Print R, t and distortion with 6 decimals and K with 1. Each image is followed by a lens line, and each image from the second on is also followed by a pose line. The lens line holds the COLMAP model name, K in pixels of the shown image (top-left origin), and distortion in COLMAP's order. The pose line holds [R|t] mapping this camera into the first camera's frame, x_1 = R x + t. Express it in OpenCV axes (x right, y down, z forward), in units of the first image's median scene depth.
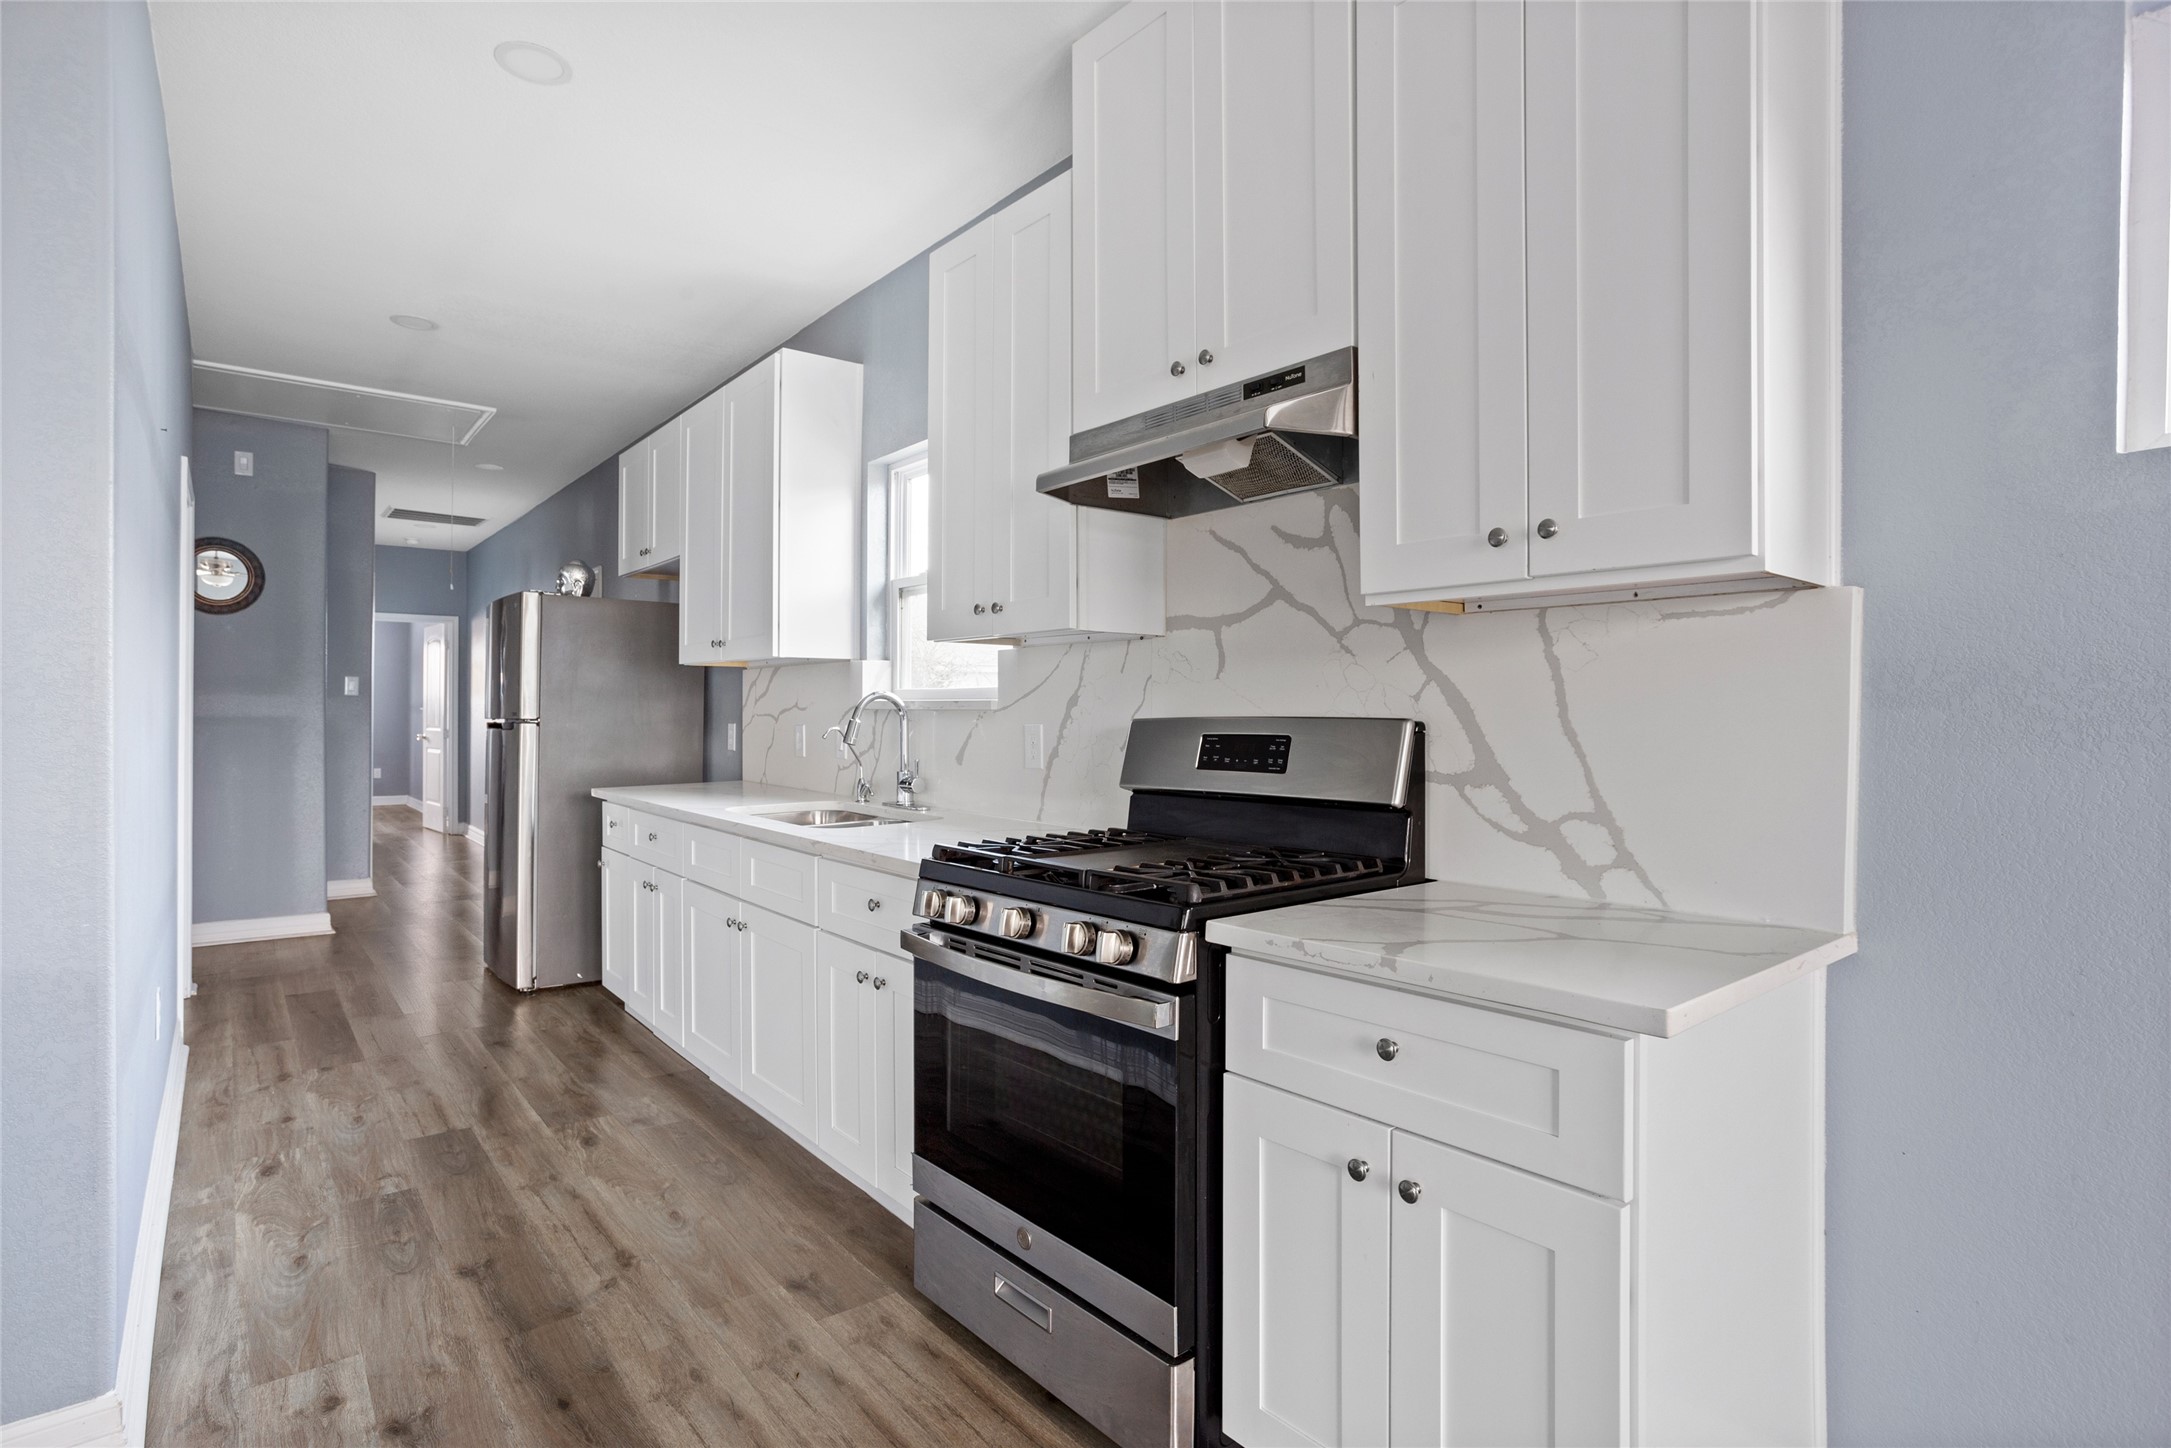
lens RADIAL K [[1069.9, 0, 1064.0], [0, 1069.9, 717.5], [0, 0, 1]] dist [-0.055775, 0.036584]
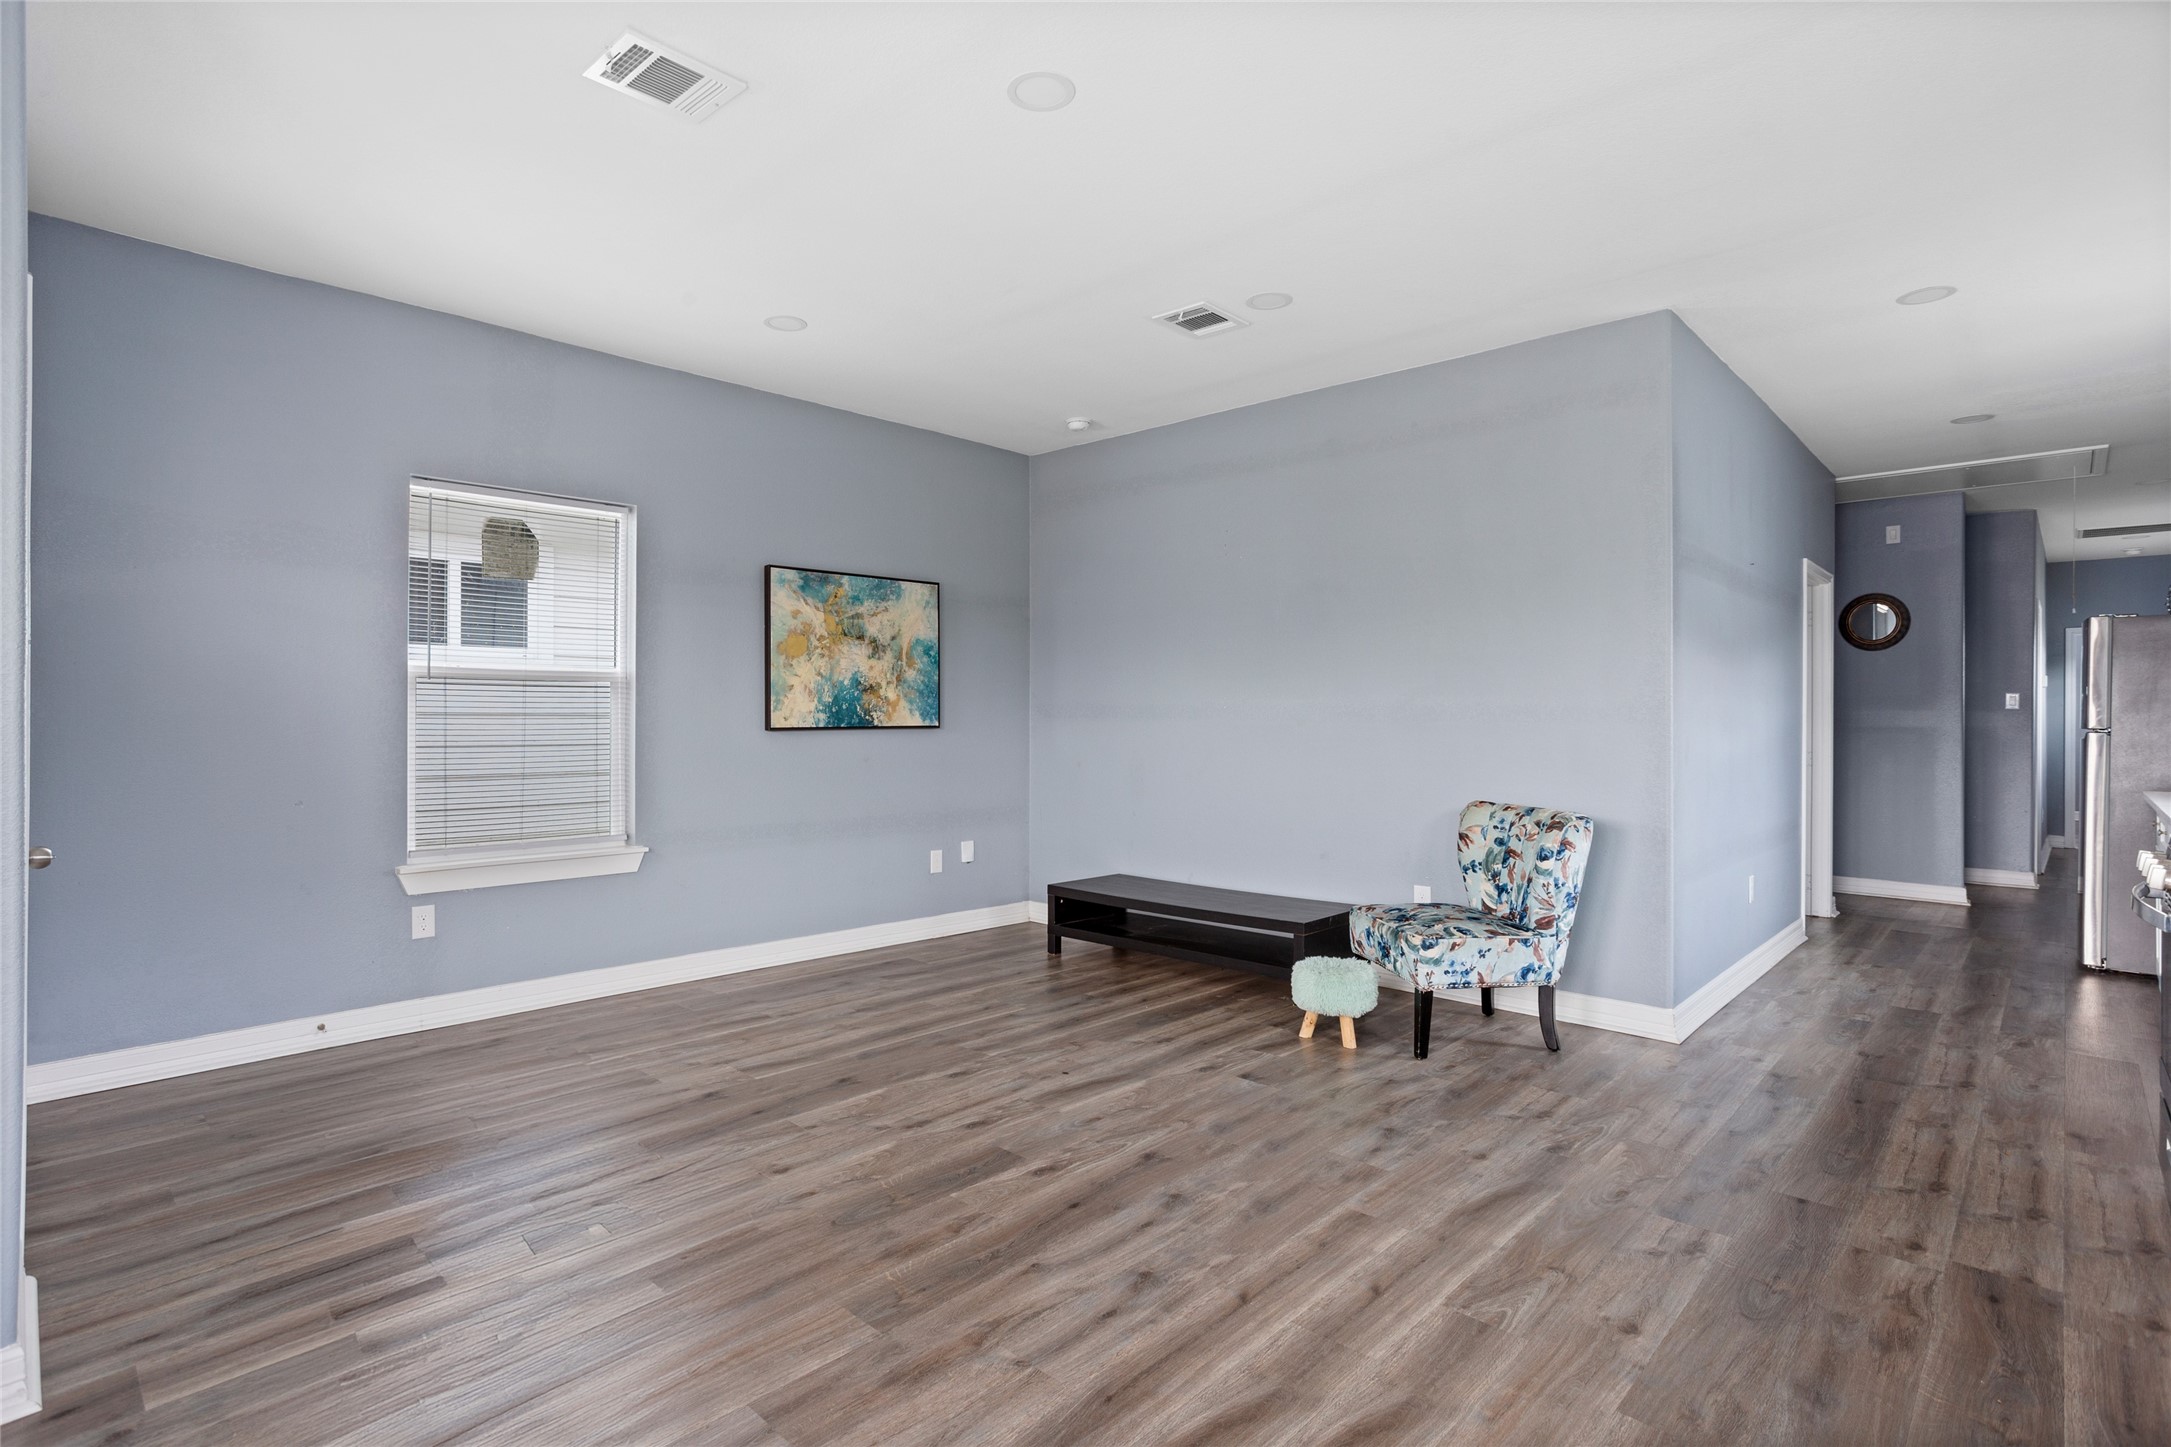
lens RADIAL K [[1069.9, 0, 1064.0], [0, 1069.9, 717.0], [0, 0, 1]] dist [-0.055775, 0.036584]
pose [[0.129159, -0.006345, -0.991604, 1.020381], [-0.008504, 0.999936, -0.007506, 0.015703], [0.991587, 0.009402, 0.129097, -0.534687]]
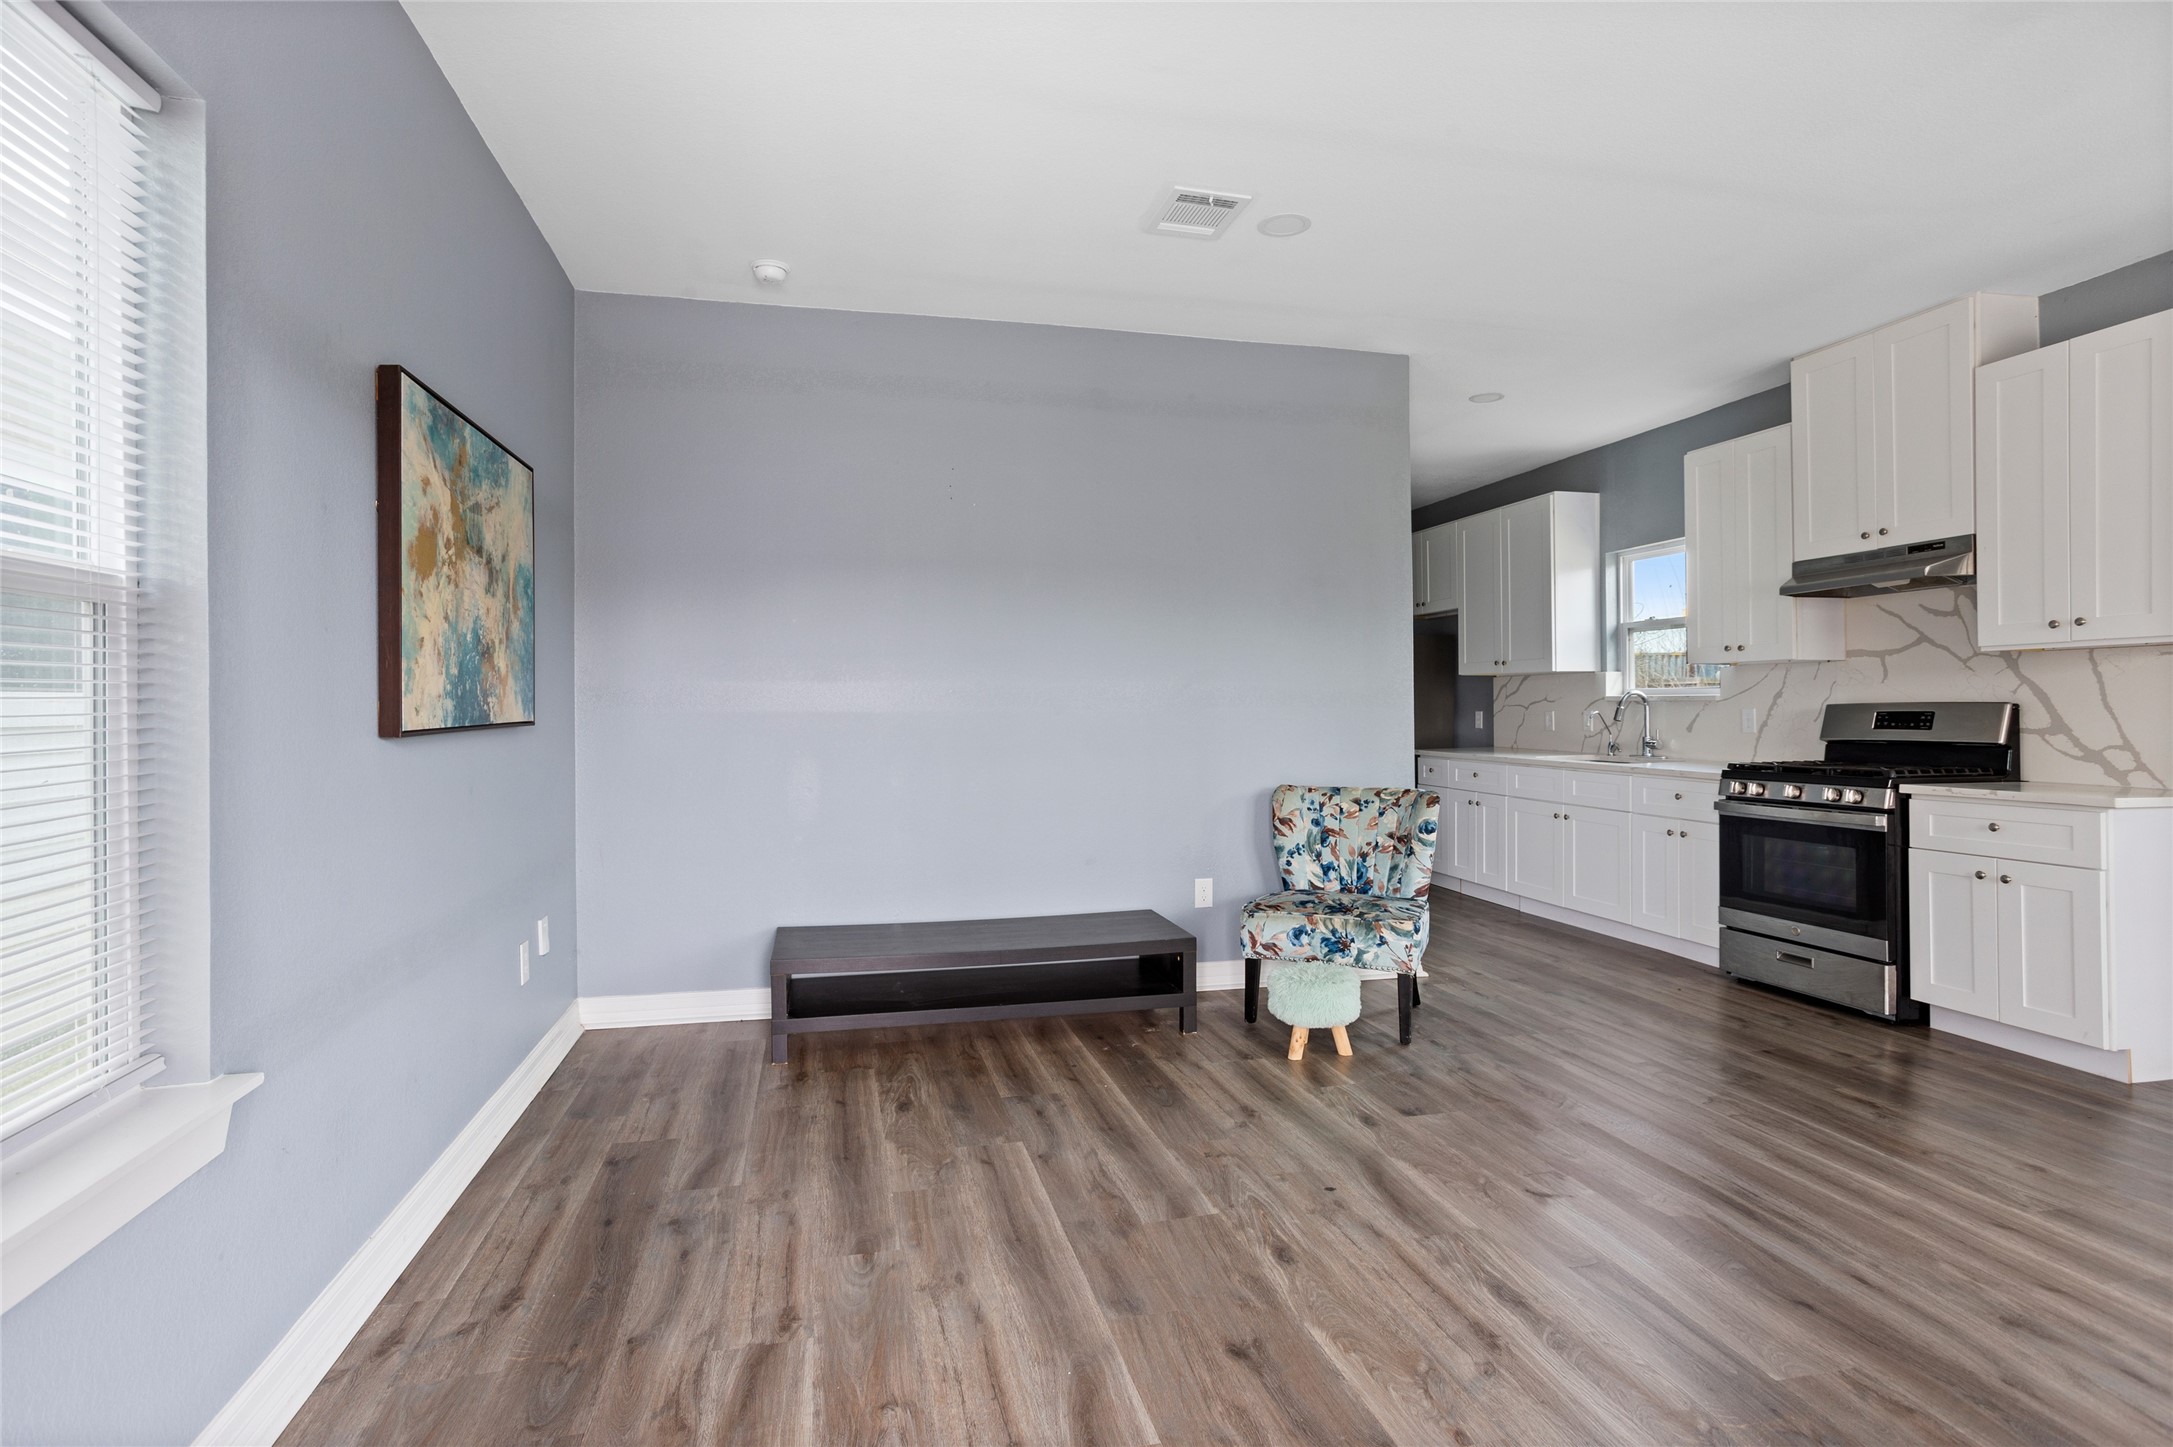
lens RADIAL K [[1063.8, 0, 1071.8], [0, 1063.8, 706.7], [0, 0, 1]] dist [-0.054034, 0.036174]
pose [[0.902353, -0.007818, -0.430927, -0.434924], [0.005511, 0.999963, -0.006603, 0.012741], [0.430963, 0.003584, 0.902362, -1.572226]]
